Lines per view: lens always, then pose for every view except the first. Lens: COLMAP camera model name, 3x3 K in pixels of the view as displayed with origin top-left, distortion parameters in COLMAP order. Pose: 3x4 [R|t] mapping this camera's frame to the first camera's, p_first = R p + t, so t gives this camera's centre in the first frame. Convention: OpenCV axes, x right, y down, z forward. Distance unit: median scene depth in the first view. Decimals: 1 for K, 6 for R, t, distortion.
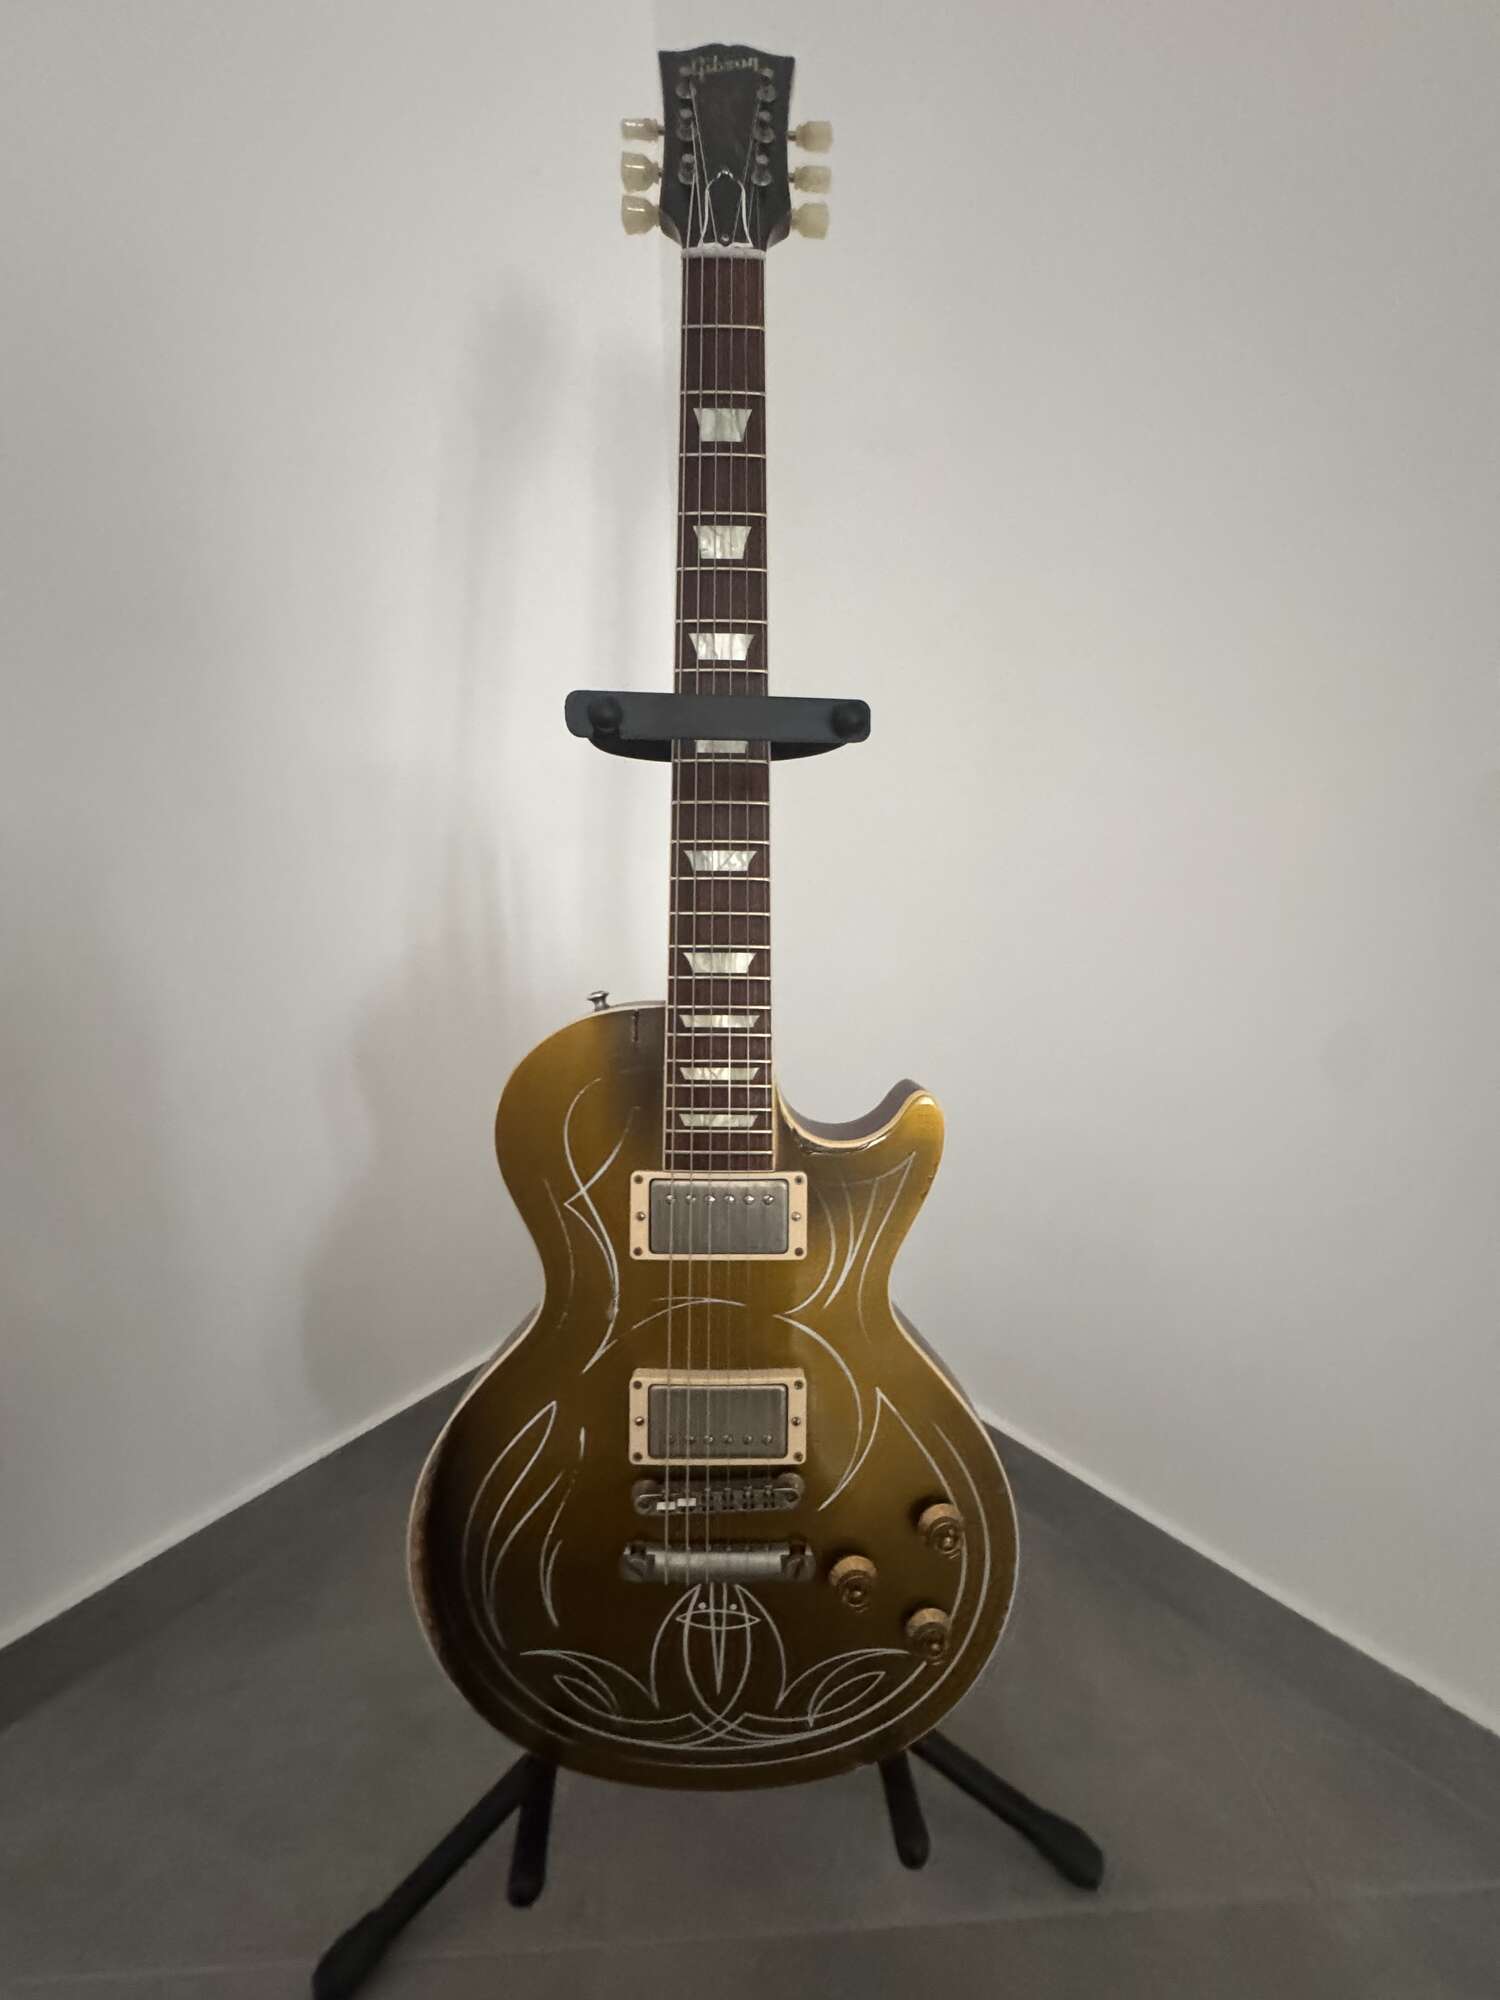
lens RADIAL K [[787.1, 0, 756.5], [0, 787.1, 966.1], [0, 0, 1]] dist [-0.006402, 0.000316]
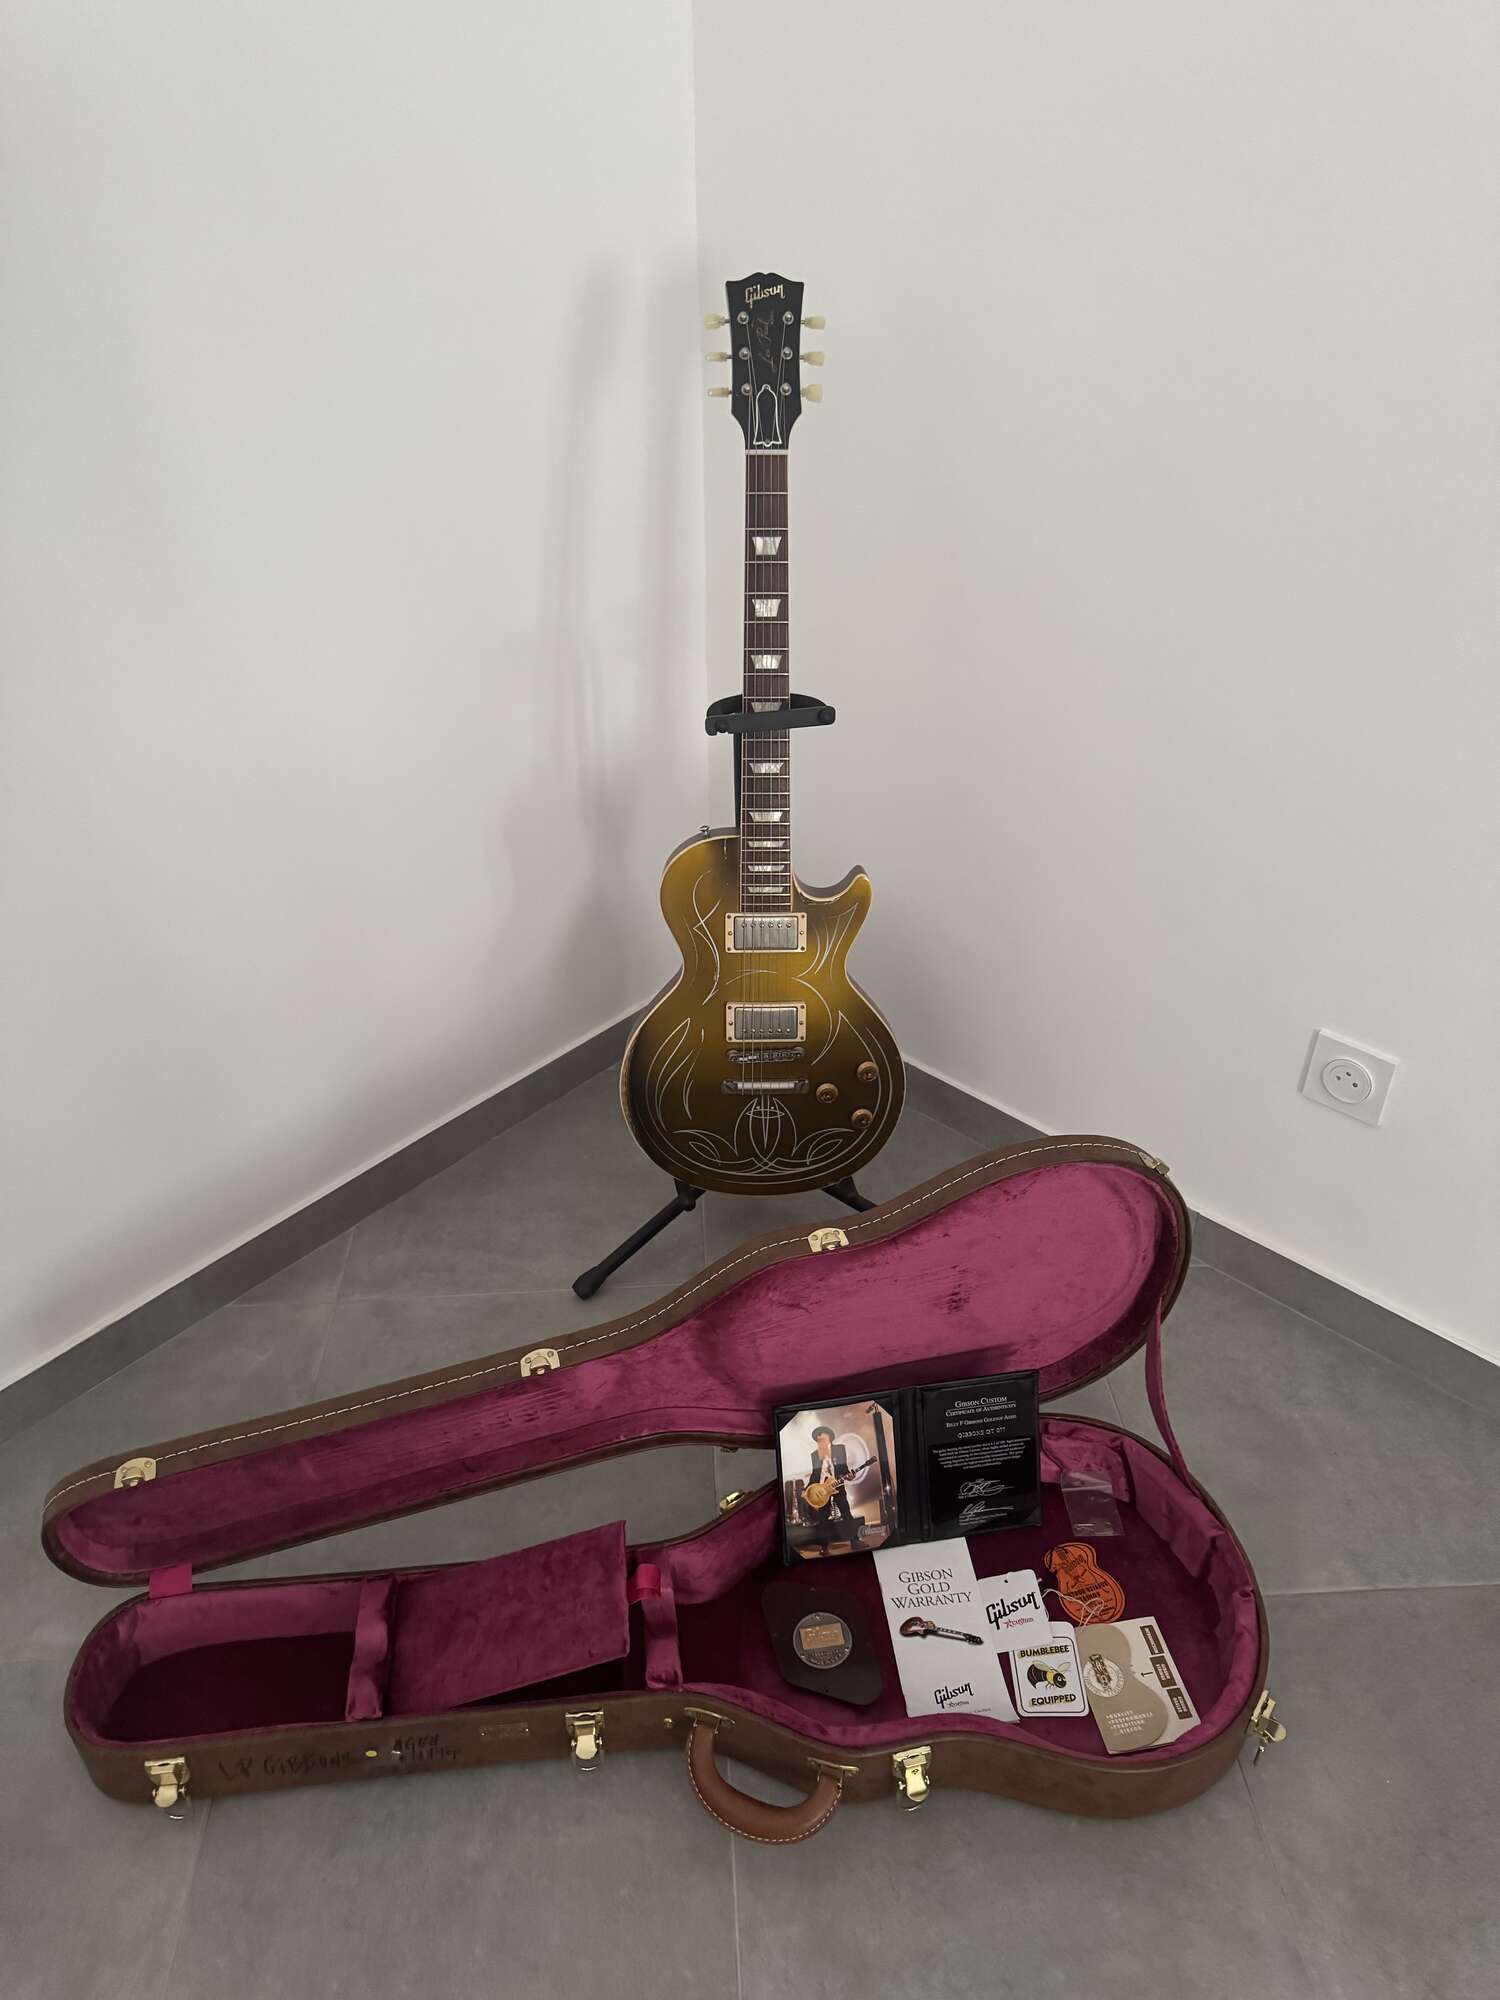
lens RADIAL K [[1391.6, 0, 758.4], [0, 1391.6, 988.0], [0, 0, 1]] dist [0.039156, -0.035302]
pose [[0.999910, -0.008014, 0.010717, -0.110139], [0.004777, 0.961835, 0.273587, -0.578773], [-0.012501, -0.273512, 0.961787, -2.698450]]
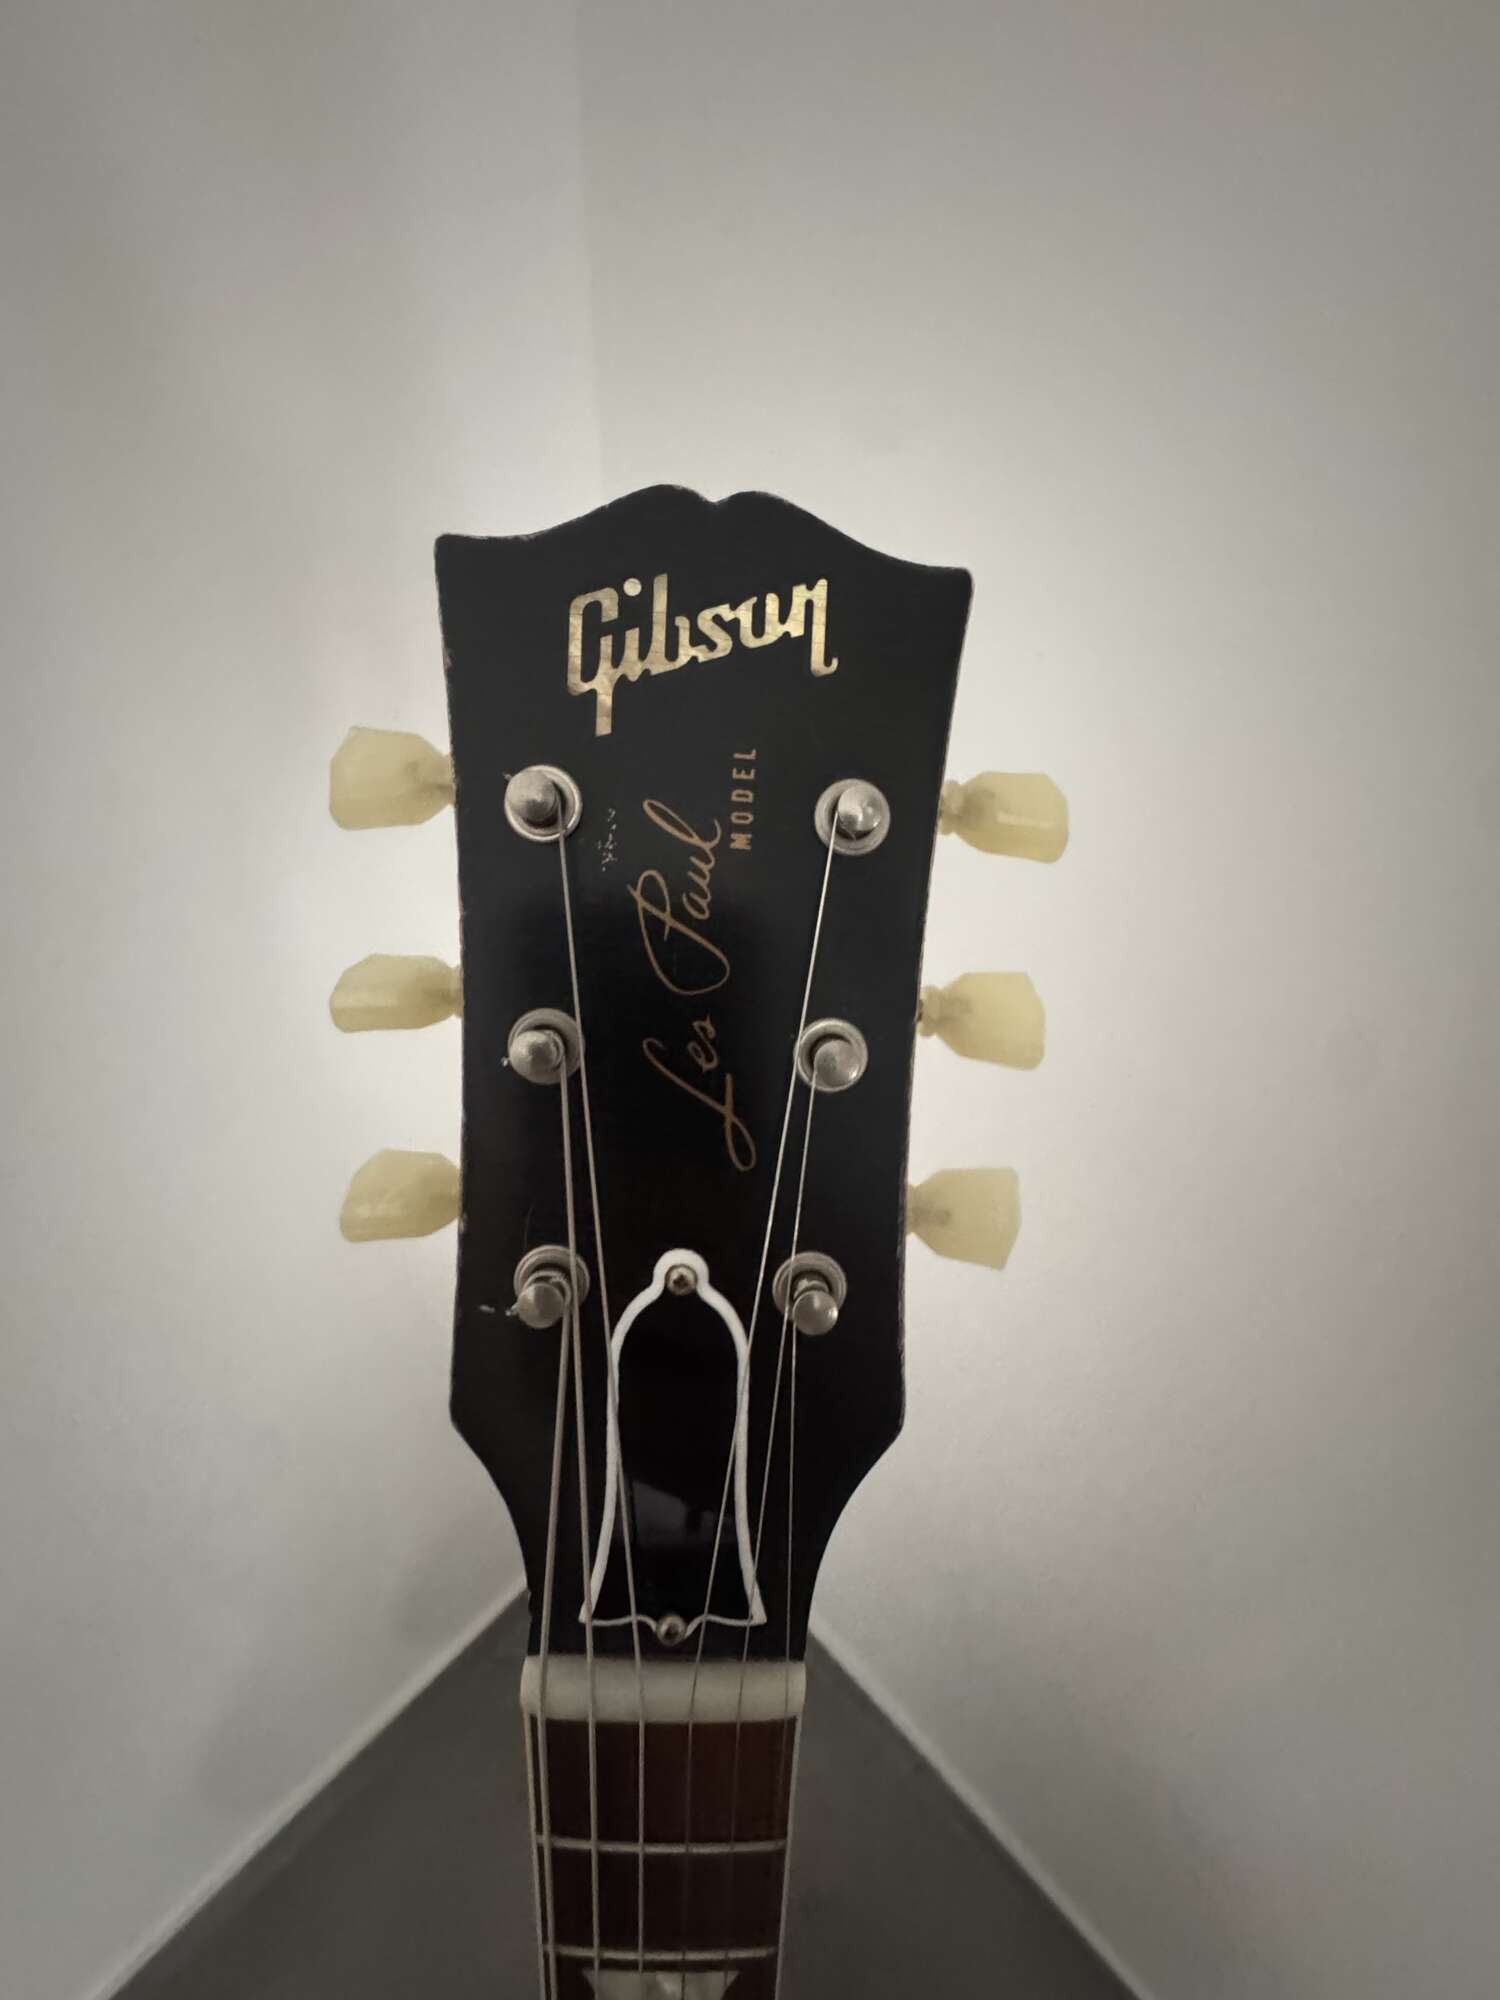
lens RADIAL K [[787.1, 0, 741.2], [0, 787.1, 990.9], [0, 0, 1]] dist [-0.006402, 0.000316]
pose [[0.999054, 0.039243, -0.018711, -0.018540], [-0.031986, 0.954953, 0.295028, -1.242897], [0.029446, -0.294150, 0.955305, 0.801087]]
